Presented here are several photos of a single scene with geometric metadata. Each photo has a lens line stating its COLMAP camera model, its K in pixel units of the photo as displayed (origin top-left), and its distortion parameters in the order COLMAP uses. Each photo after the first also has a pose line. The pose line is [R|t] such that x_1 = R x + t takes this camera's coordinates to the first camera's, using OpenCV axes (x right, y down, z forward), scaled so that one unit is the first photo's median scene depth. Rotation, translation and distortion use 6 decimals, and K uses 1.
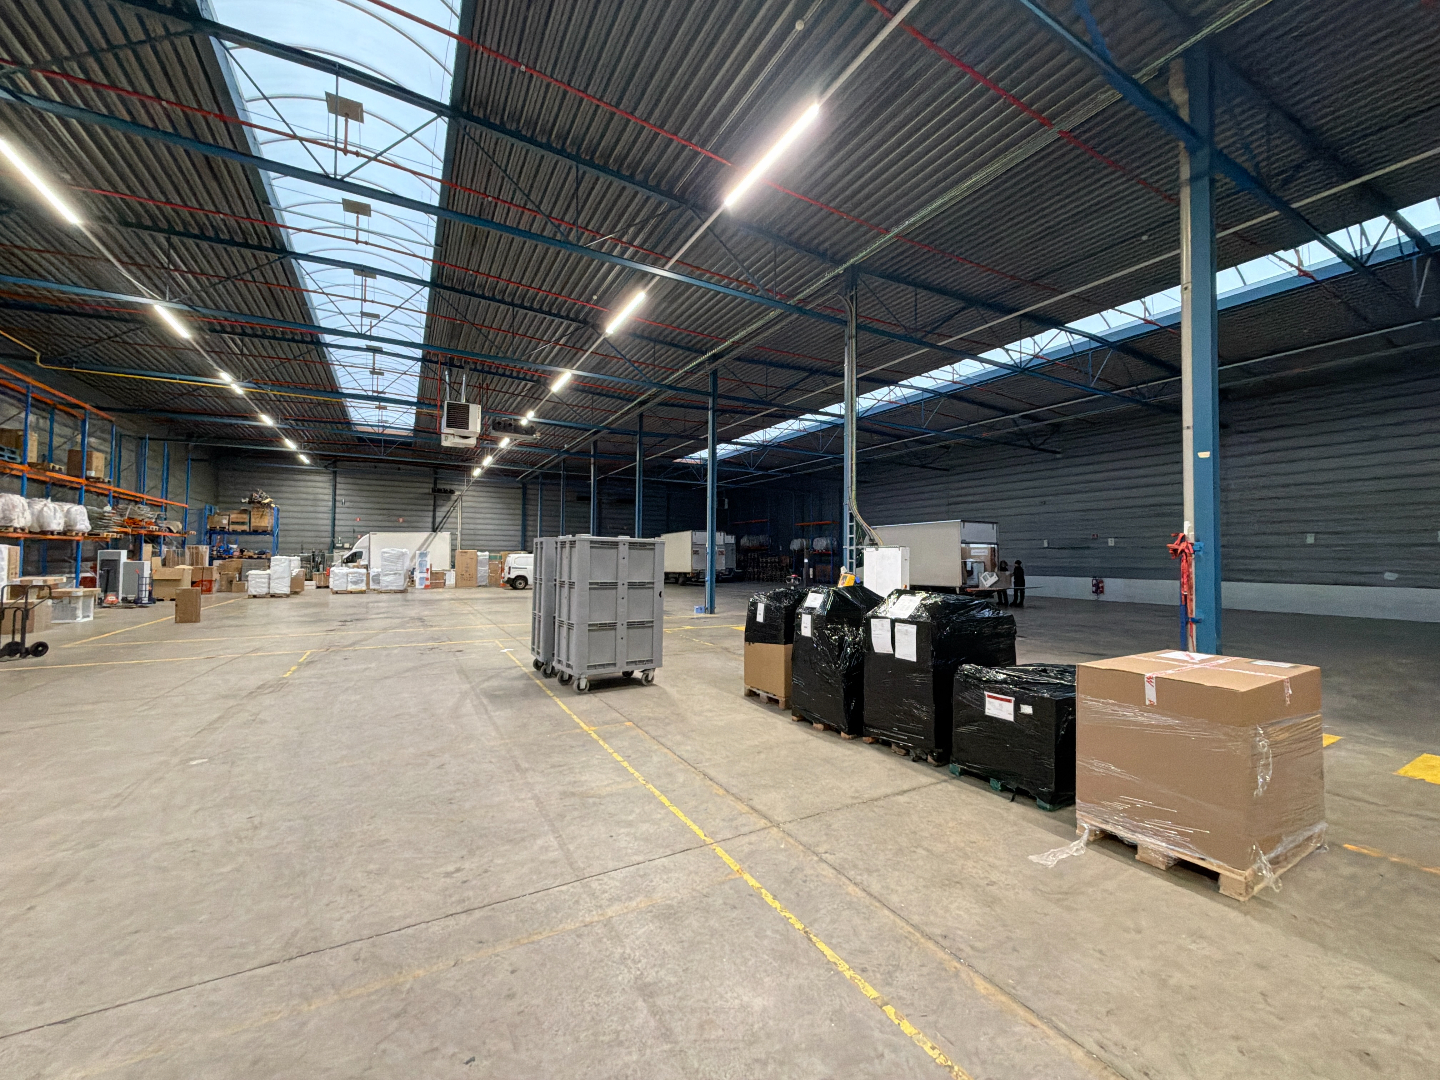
lens RADIAL K [[571.2, 0, 720.0], [0, 571.2, 540.0], [0, 0, 1]] dist [0.001372, -0.000036]
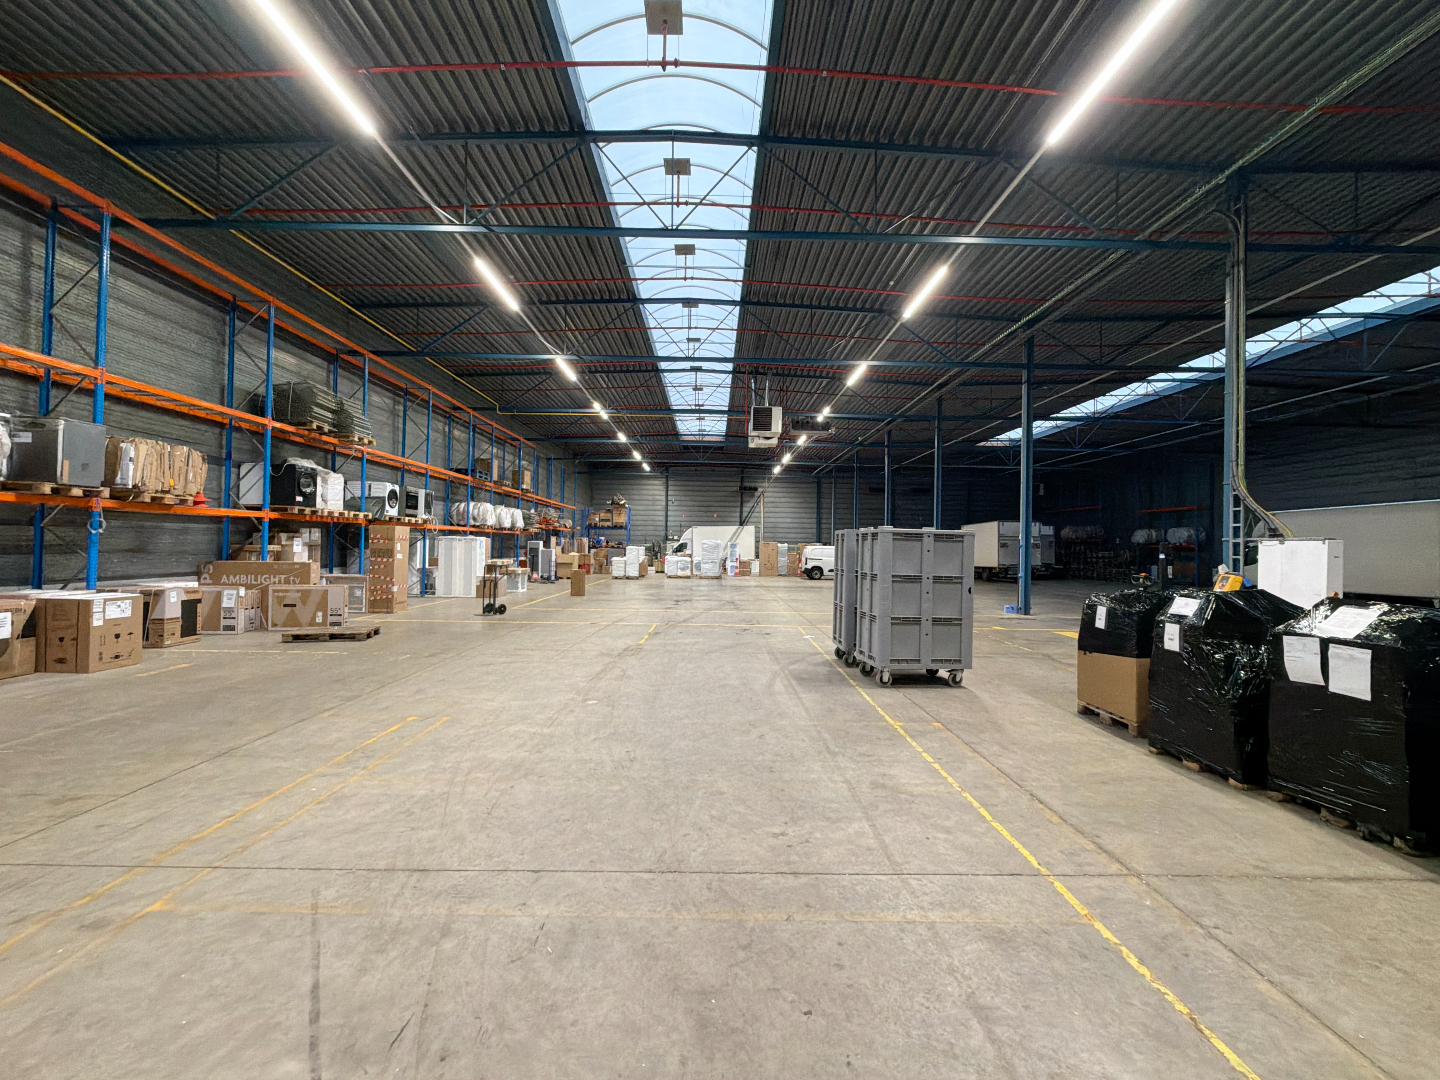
lens RADIAL K [[571.2, 0, 720.0], [0, 571.2, 540.0], [0, 0, 1]] dist [0.001372, -0.000036]
pose [[0.878283, 0.001536, -0.478138, -0.009526], [0.005137, 0.999907, 0.012649, -0.000058], [0.478113, -0.013566, 0.878193, -0.002737]]
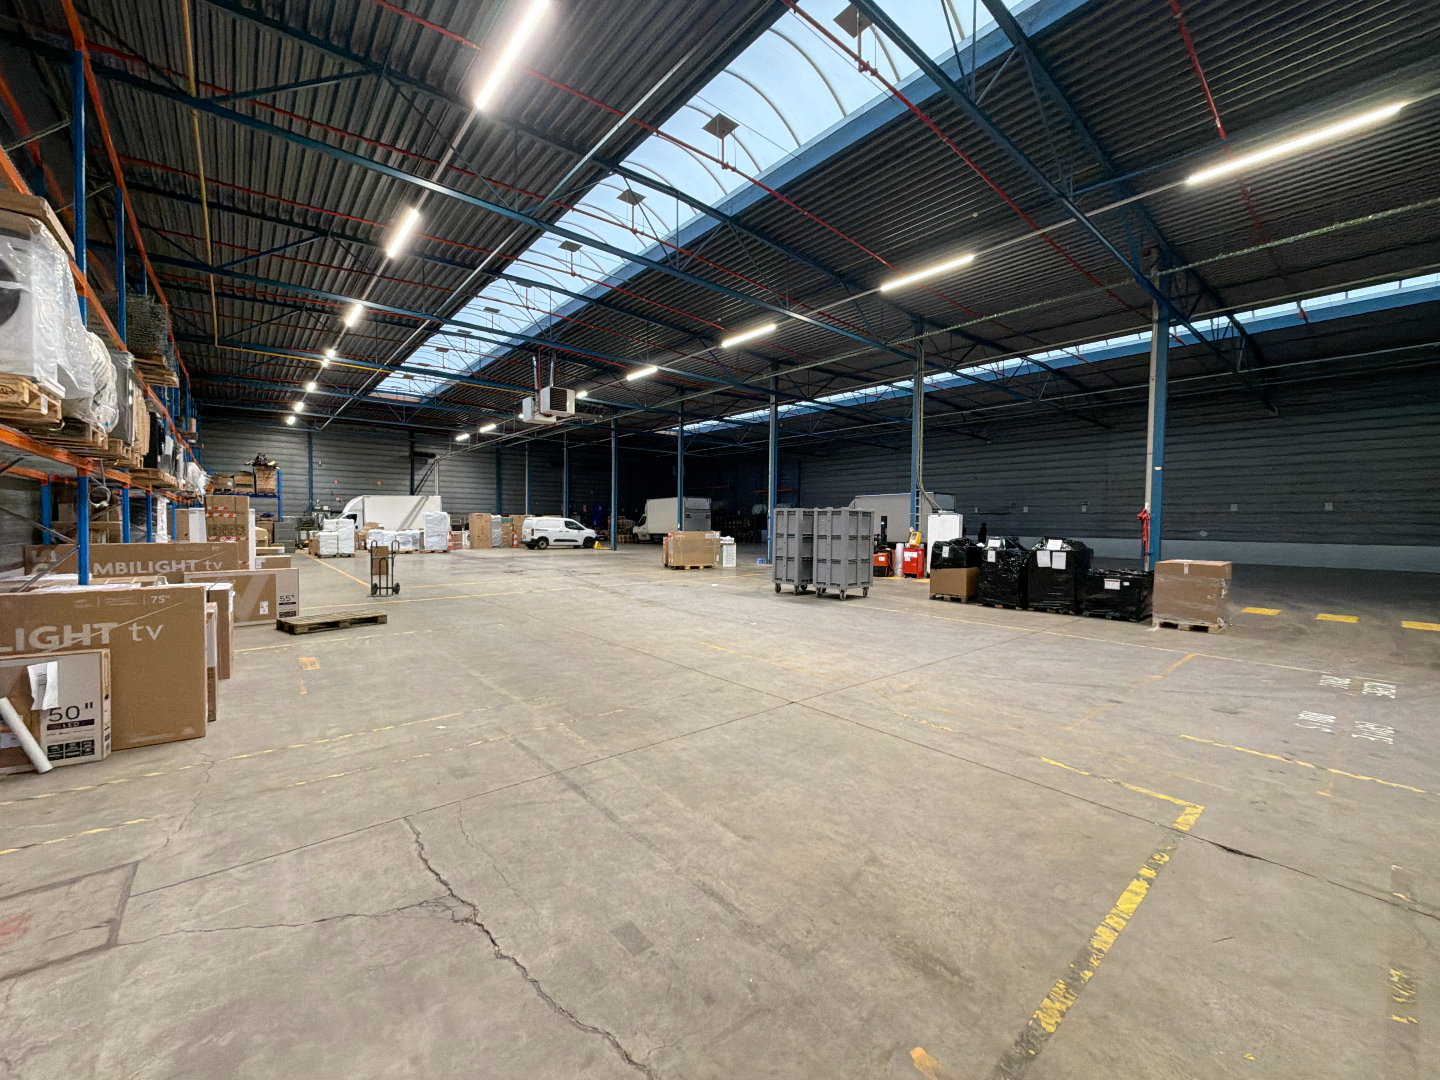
lens RADIAL K [[571.2, 0, 720.0], [0, 571.2, 540.0], [0, 0, 1]] dist [0.001372, -0.000036]
pose [[0.981418, -0.004822, 0.191819, -0.477366], [-0.007551, 0.997939, 0.063718, -0.009421], [-0.191731, -0.063982, 0.979360, -0.305547]]
